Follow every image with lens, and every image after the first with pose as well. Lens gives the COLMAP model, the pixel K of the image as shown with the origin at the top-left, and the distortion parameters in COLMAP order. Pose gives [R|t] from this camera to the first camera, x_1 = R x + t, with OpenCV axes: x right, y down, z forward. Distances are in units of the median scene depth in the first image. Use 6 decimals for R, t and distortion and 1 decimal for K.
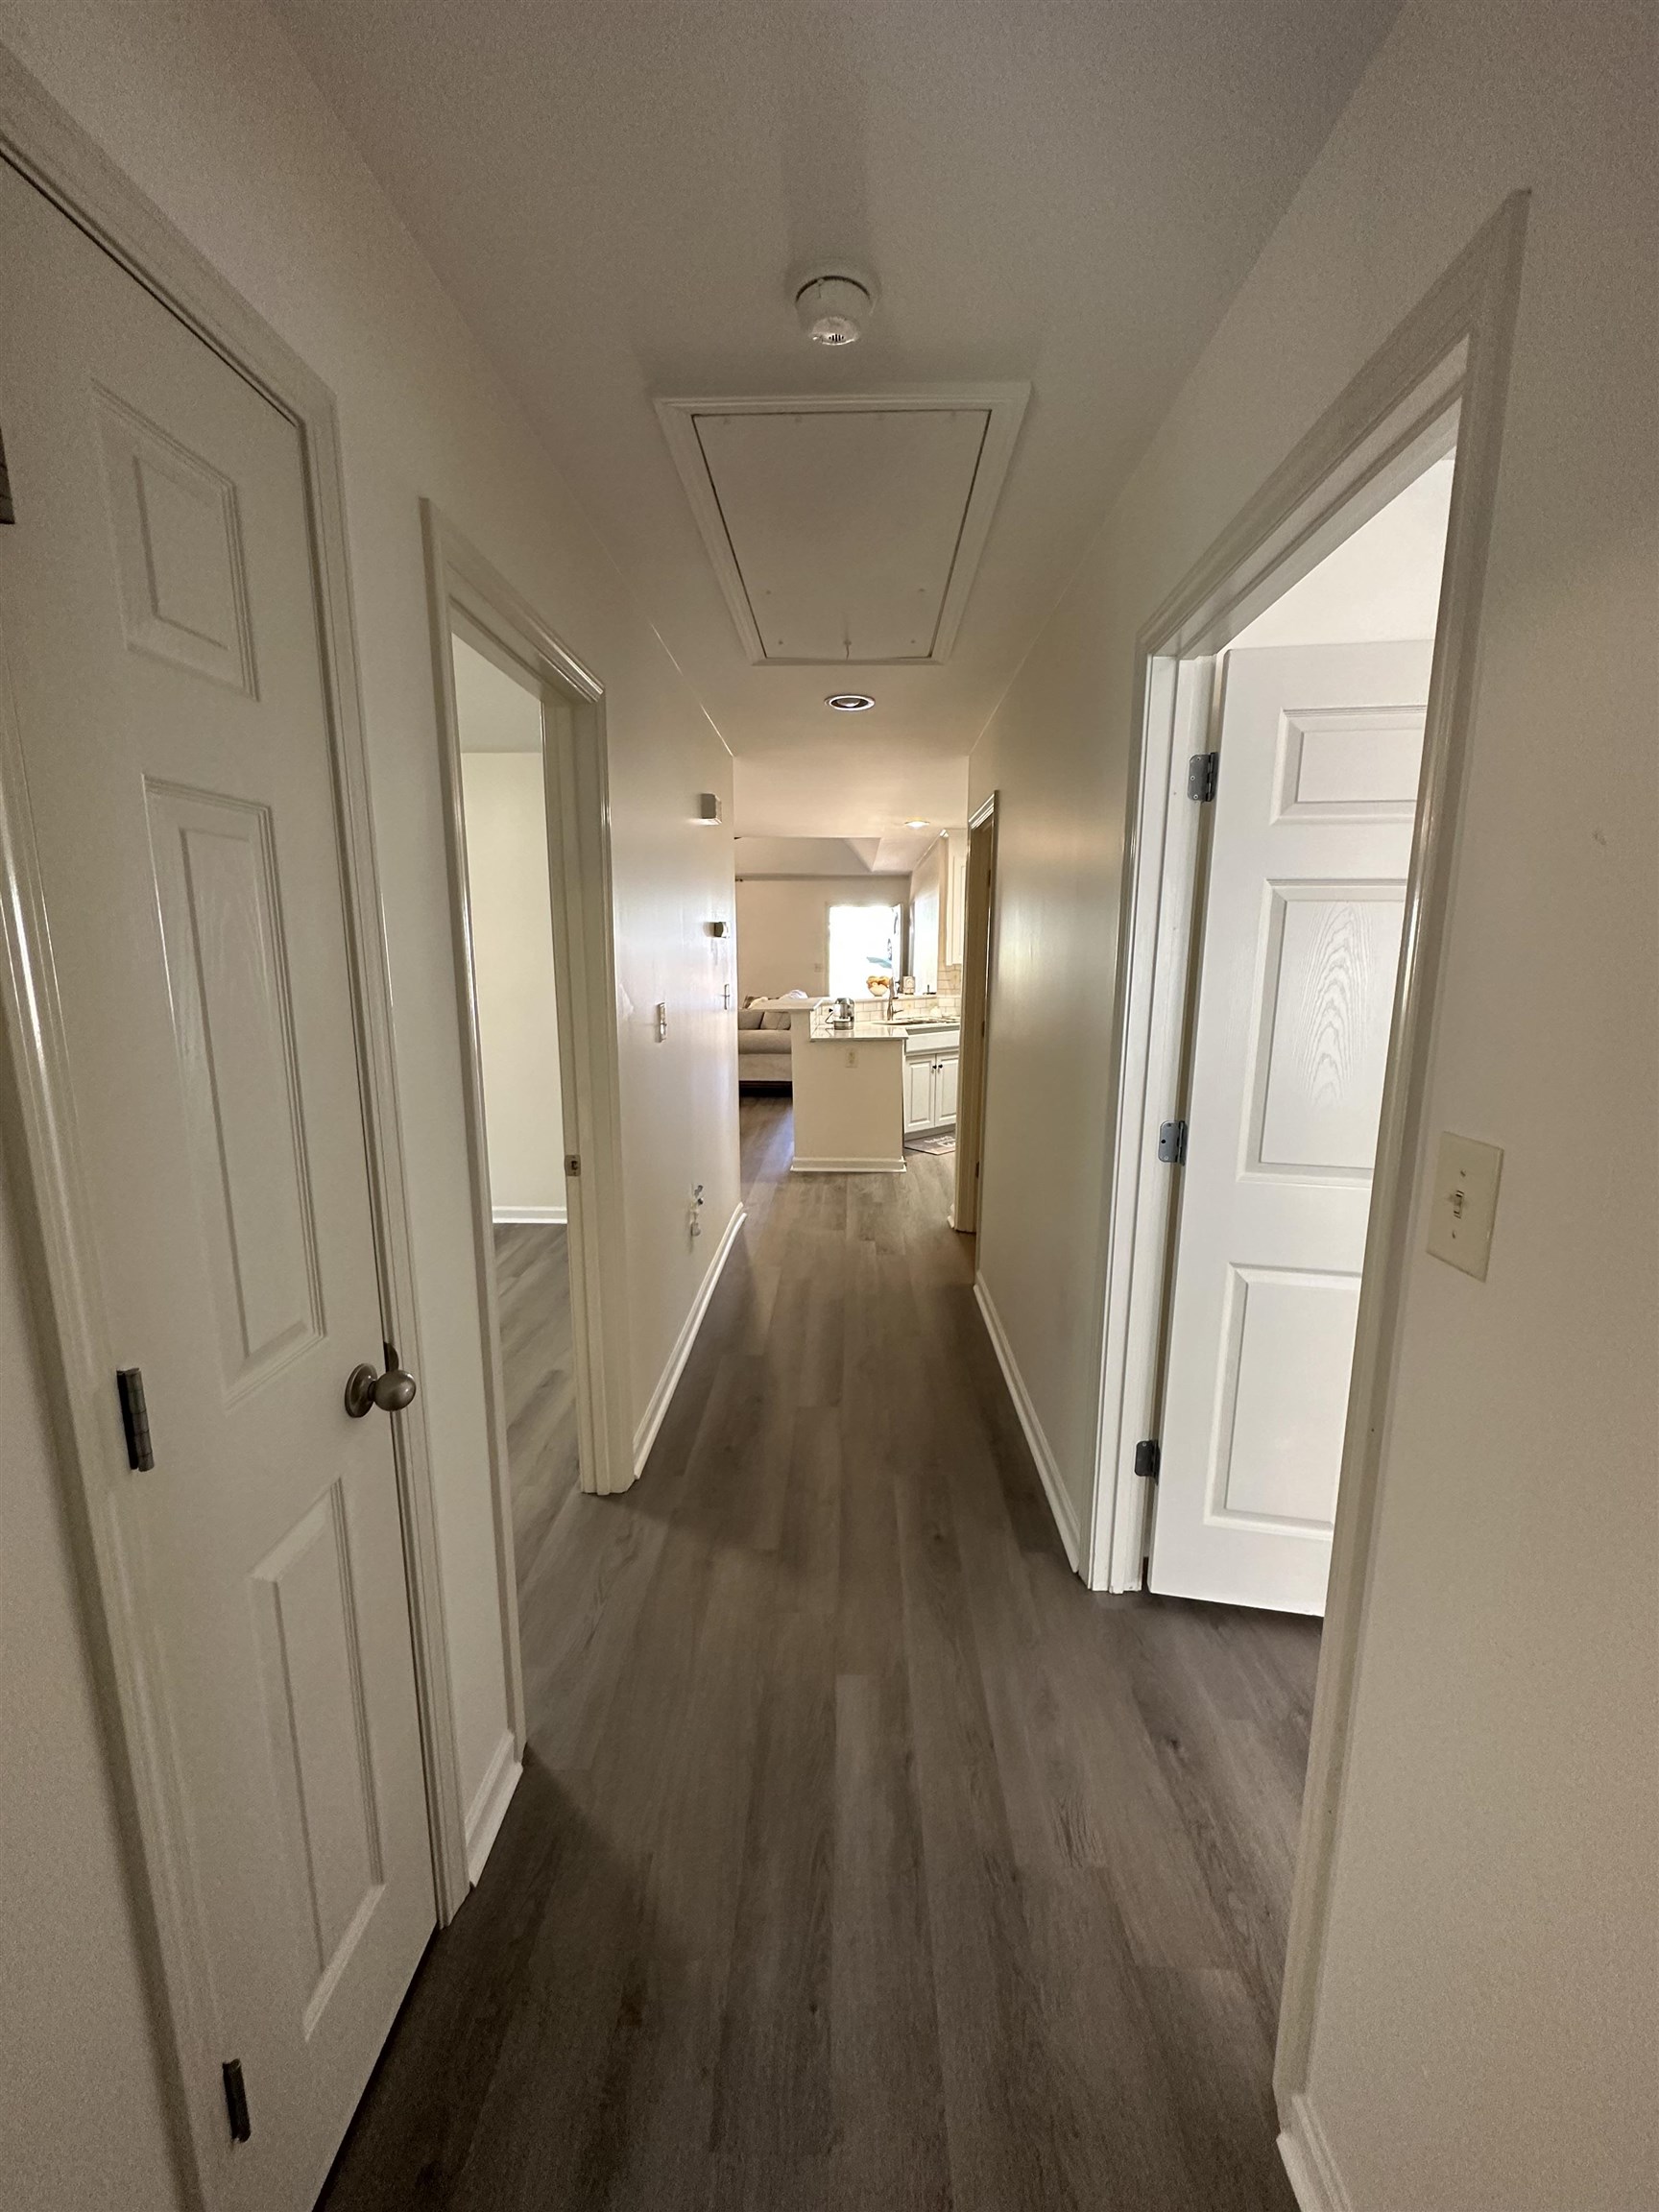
lens RADIAL K [[879.2, 0, 831.0], [0, 879.2, 1111.1], [0, 0, 1]] dist [-0.001030, 0.000550]
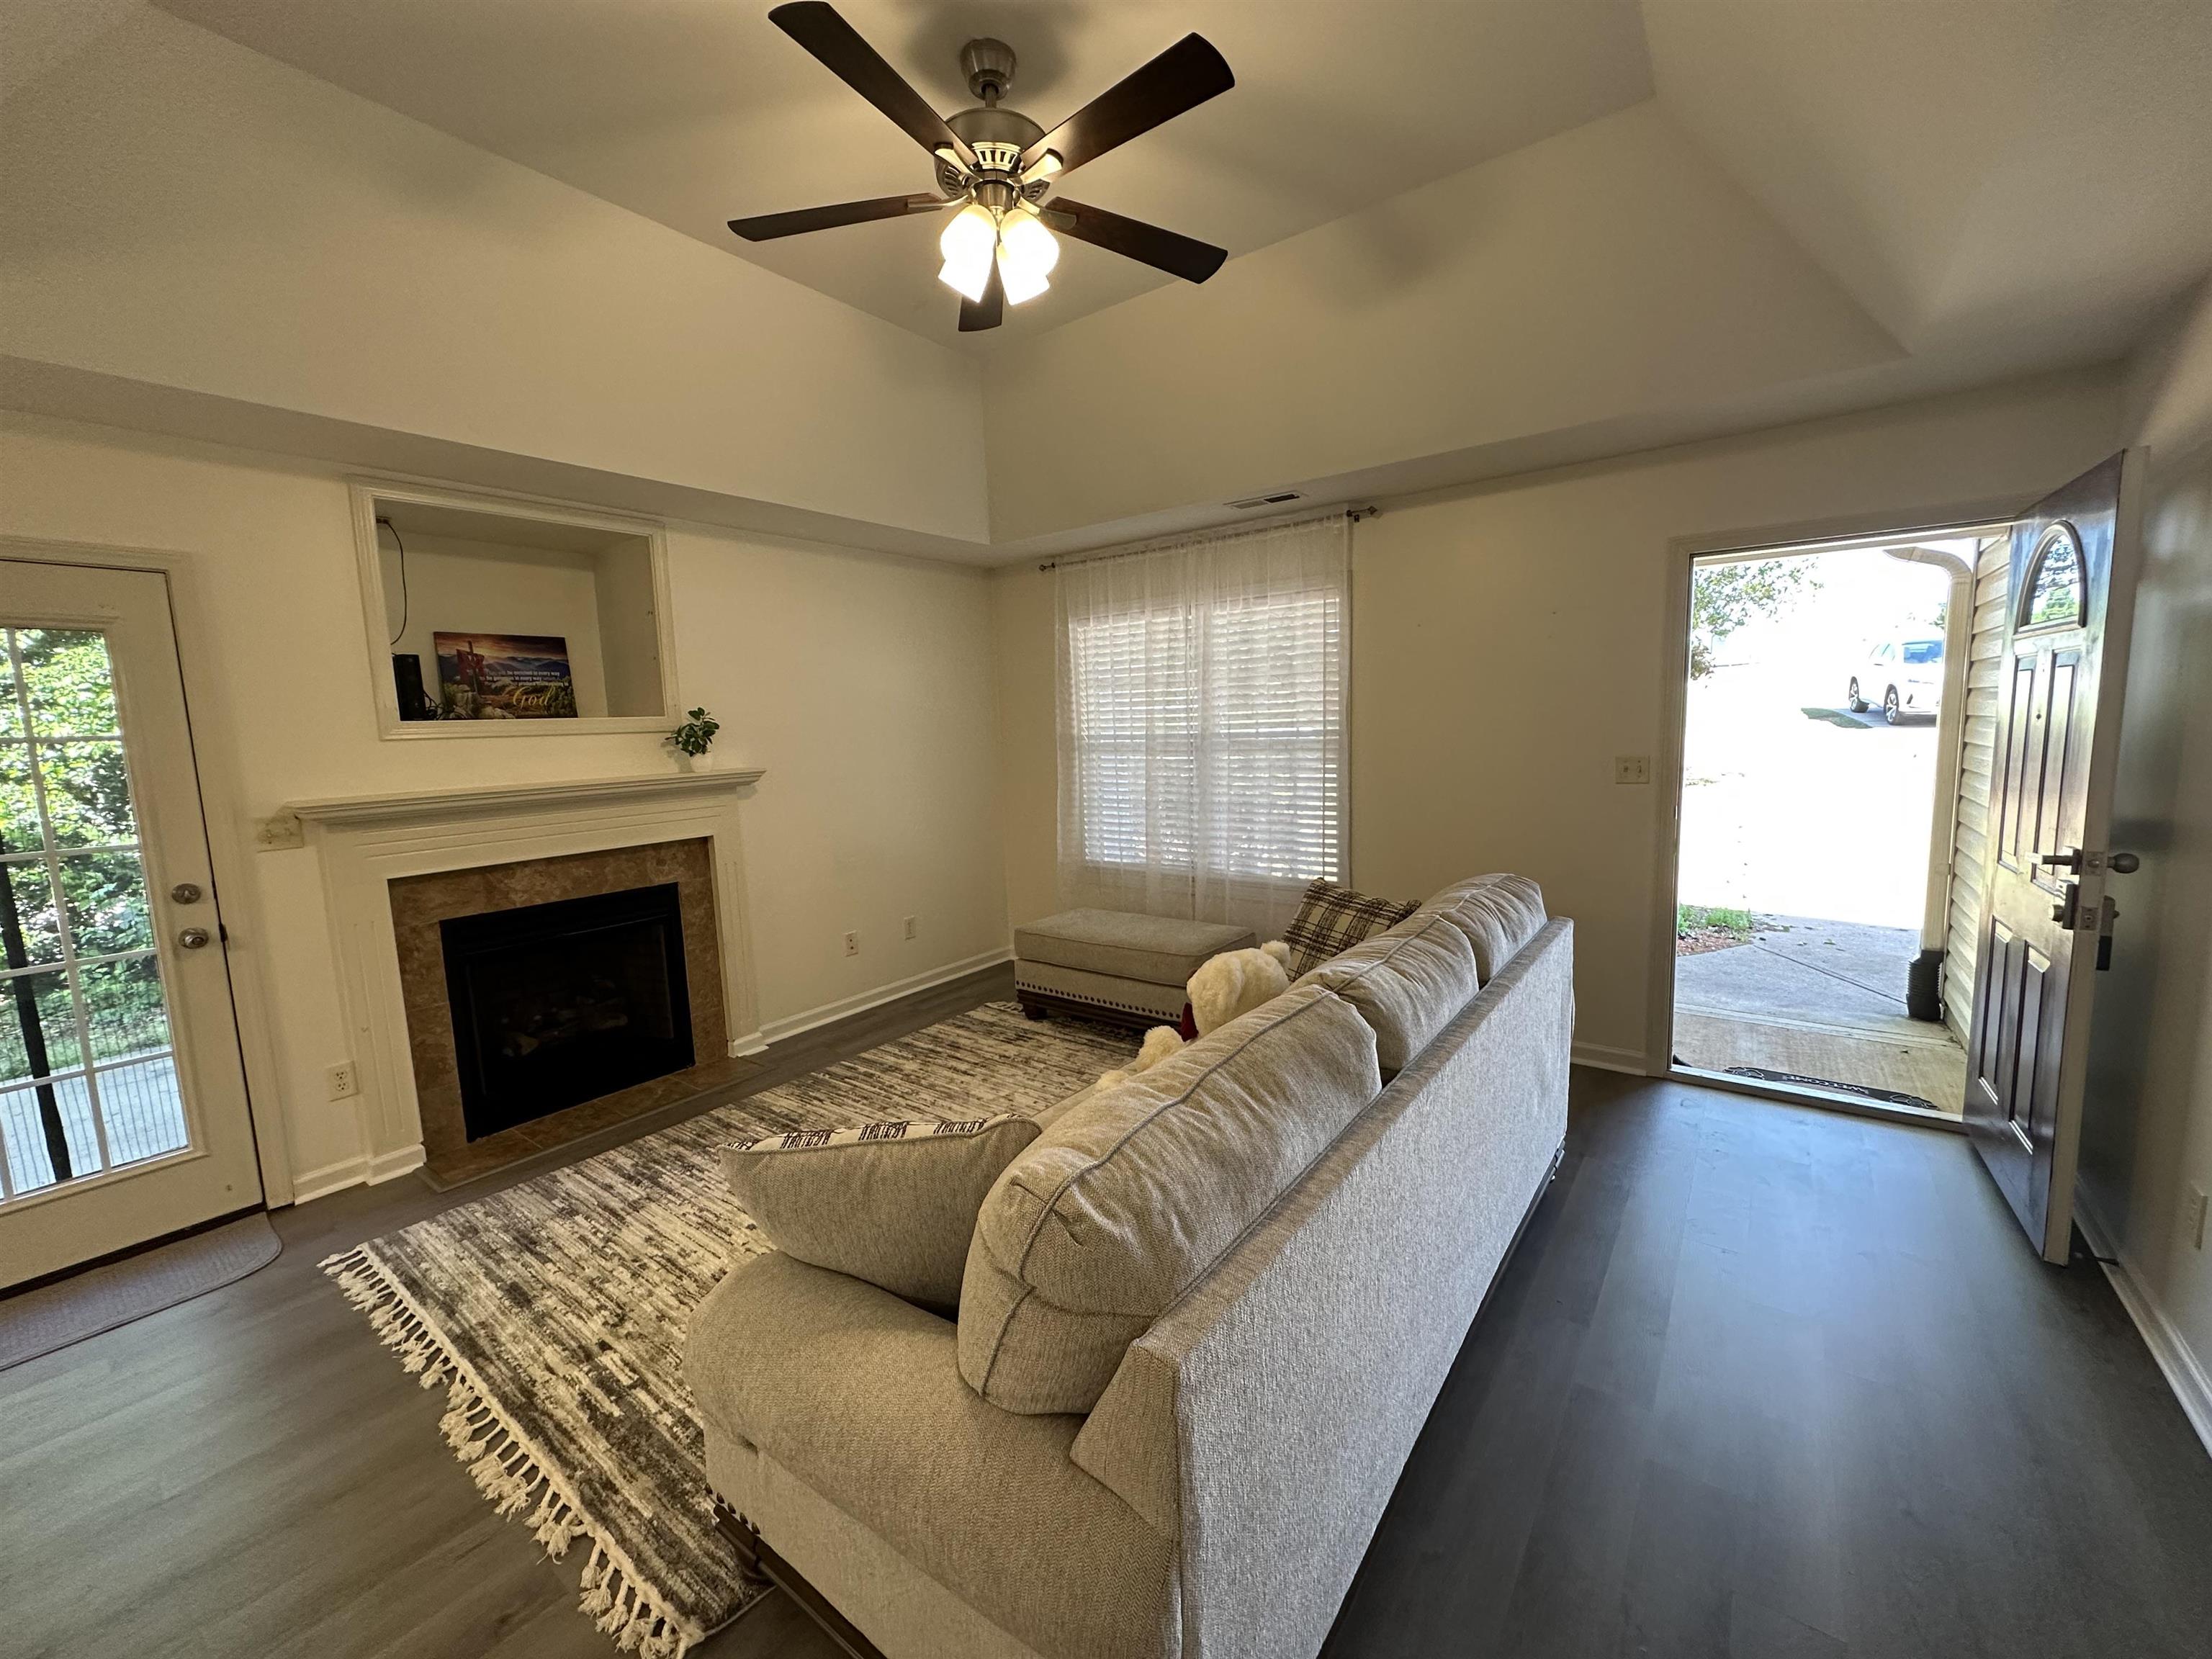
lens RADIAL K [[879.2, 0, 1103.2], [0, 879.2, 827.9], [0, 0, 1]] dist [-0.001030, 0.000550]
pose [[0.811038, 0.041923, -0.583489, 0.021986], [-0.070406, 0.997174, -0.026218, -0.201980], [0.580741, 0.062344, 0.811698, 1.079546]]
